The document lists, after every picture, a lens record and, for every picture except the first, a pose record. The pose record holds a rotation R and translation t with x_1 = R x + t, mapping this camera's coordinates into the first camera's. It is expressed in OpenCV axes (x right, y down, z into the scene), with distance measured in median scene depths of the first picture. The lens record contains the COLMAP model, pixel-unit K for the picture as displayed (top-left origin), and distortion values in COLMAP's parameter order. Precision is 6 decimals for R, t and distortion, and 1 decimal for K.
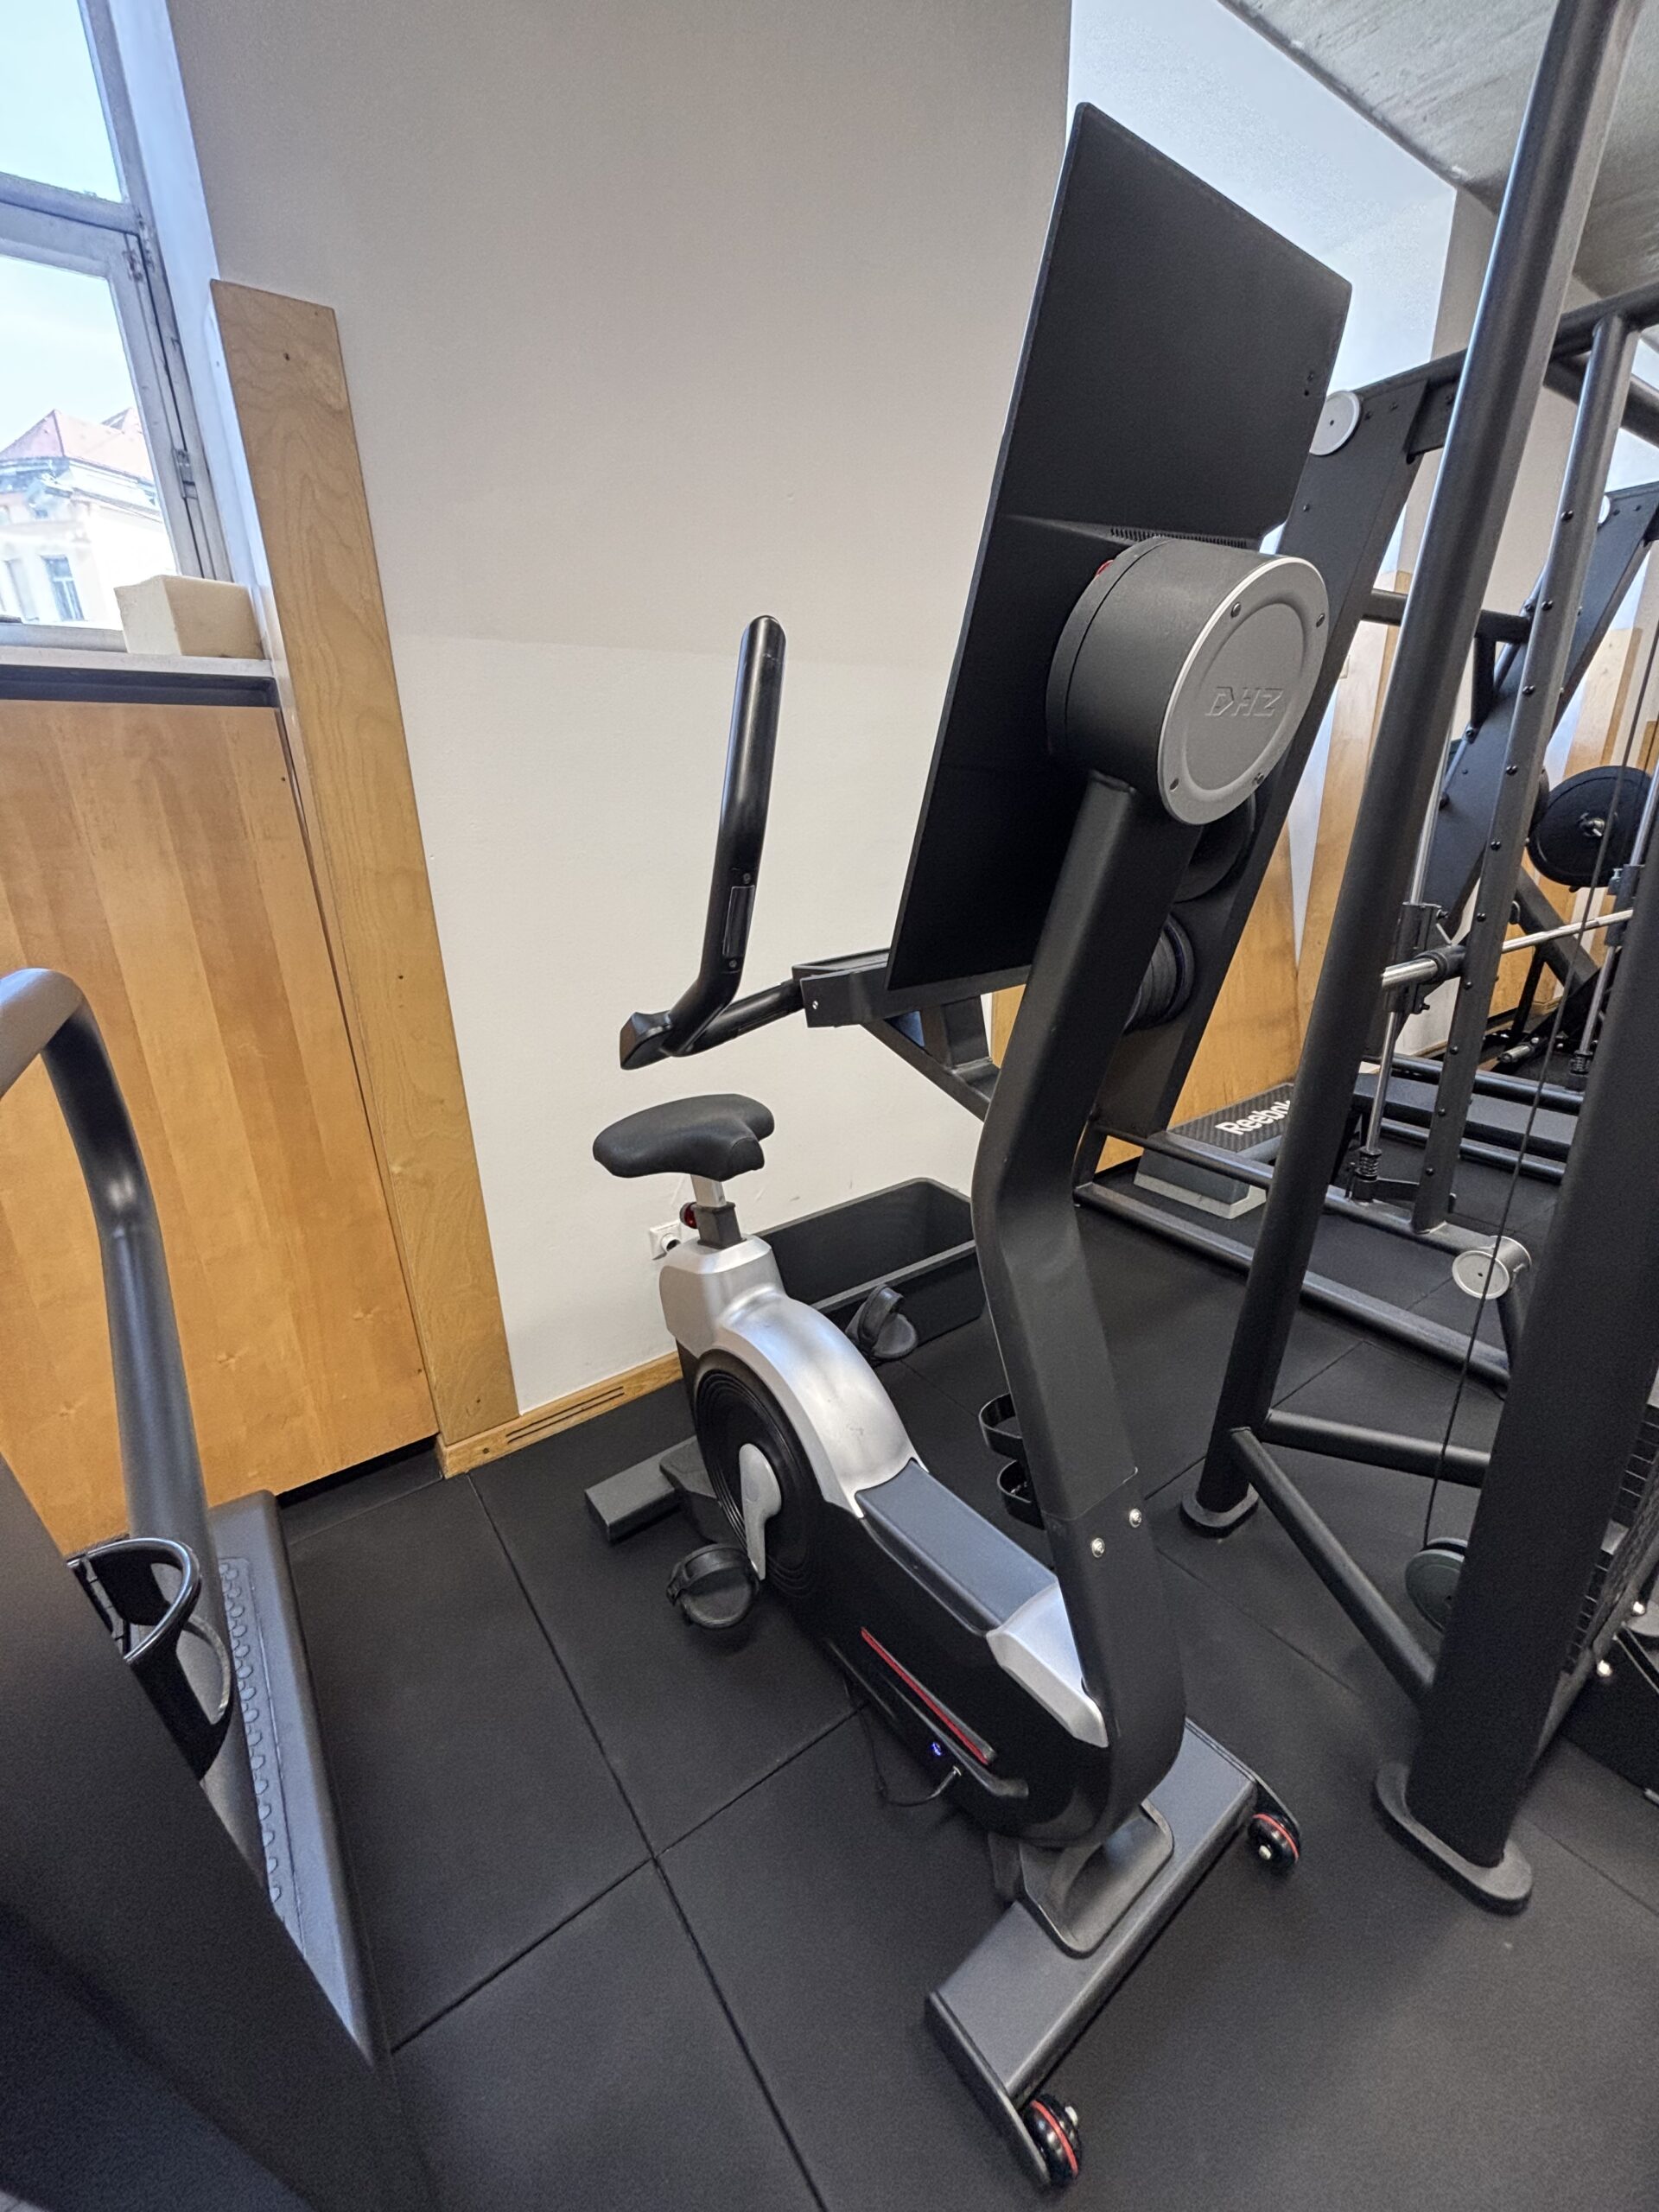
lens RADIAL K [[890.1, 0, 829.5], [0, 890.1, 1106.0], [0, 0, 1]] dist [-0.001773, -0.000501]
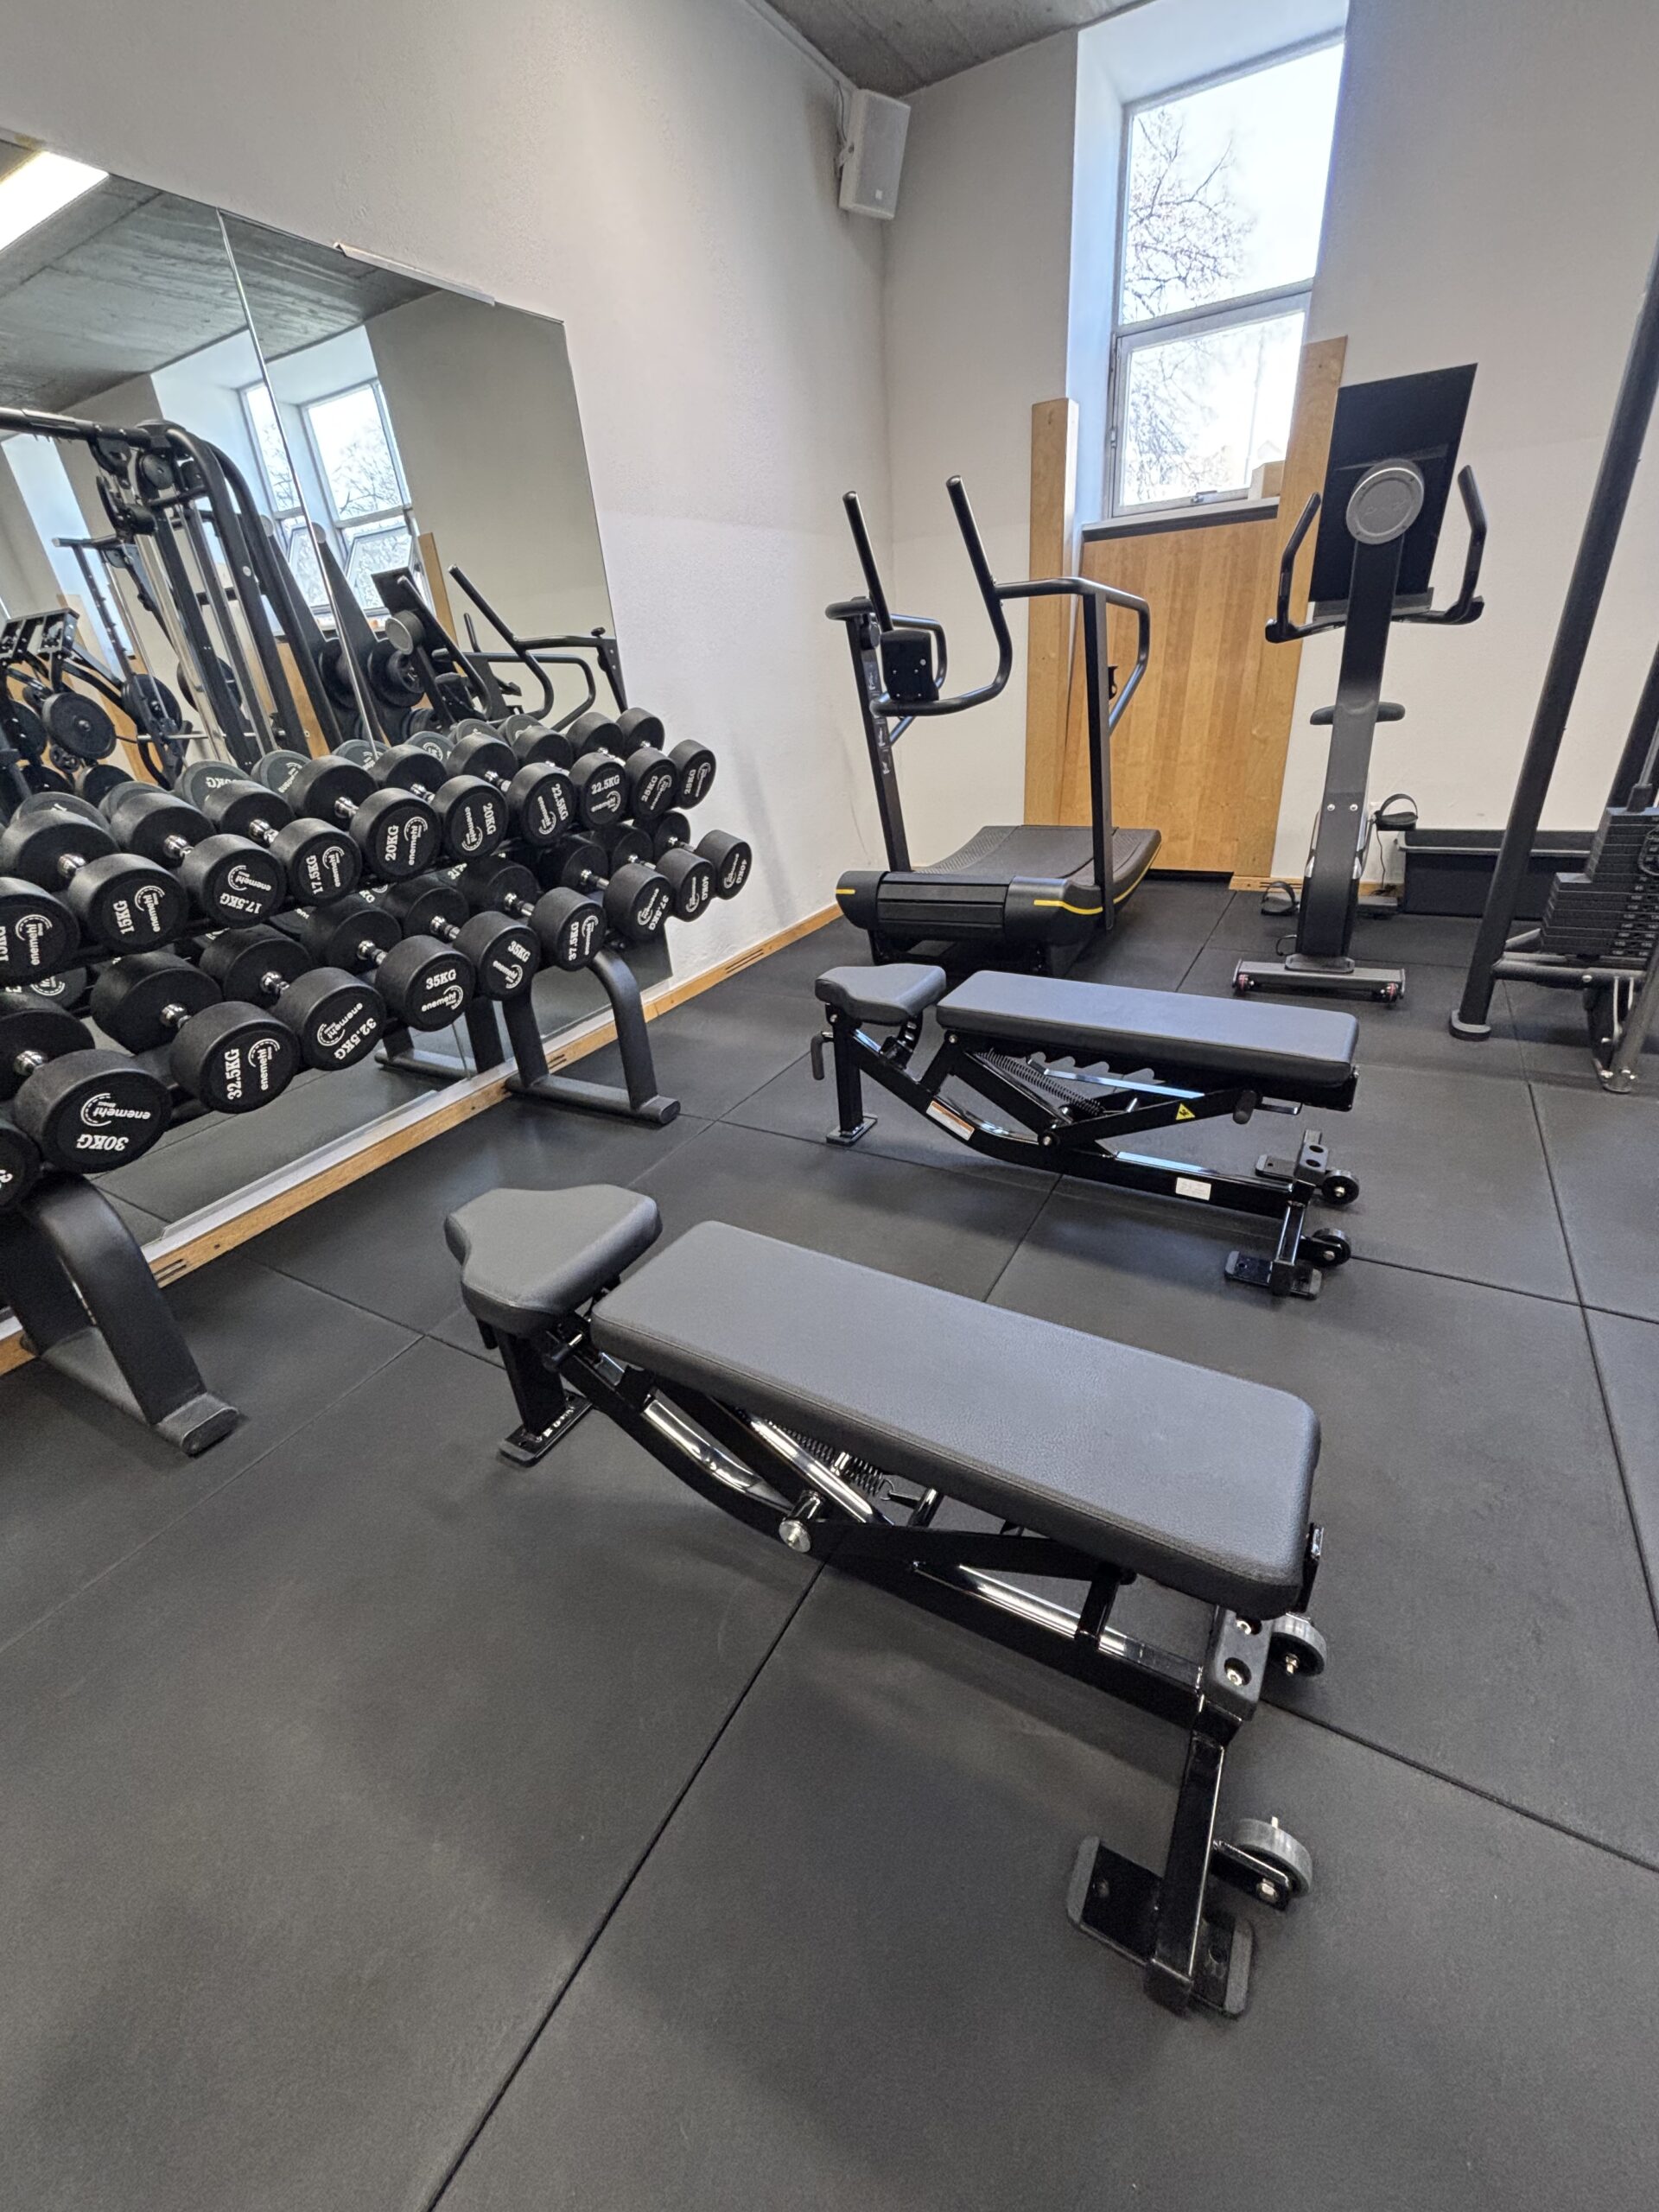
lens RADIAL K [[890.1, 0, 829.5], [0, 890.1, 1106.0], [0, 0, 1]] dist [-0.001773, -0.000501]
pose [[0.391980, 0.415362, -0.820869, 1.408043], [-0.235817, 0.907827, 0.346756, 0.414805], [0.889237, 0.057653, 0.453800, -1.002169]]
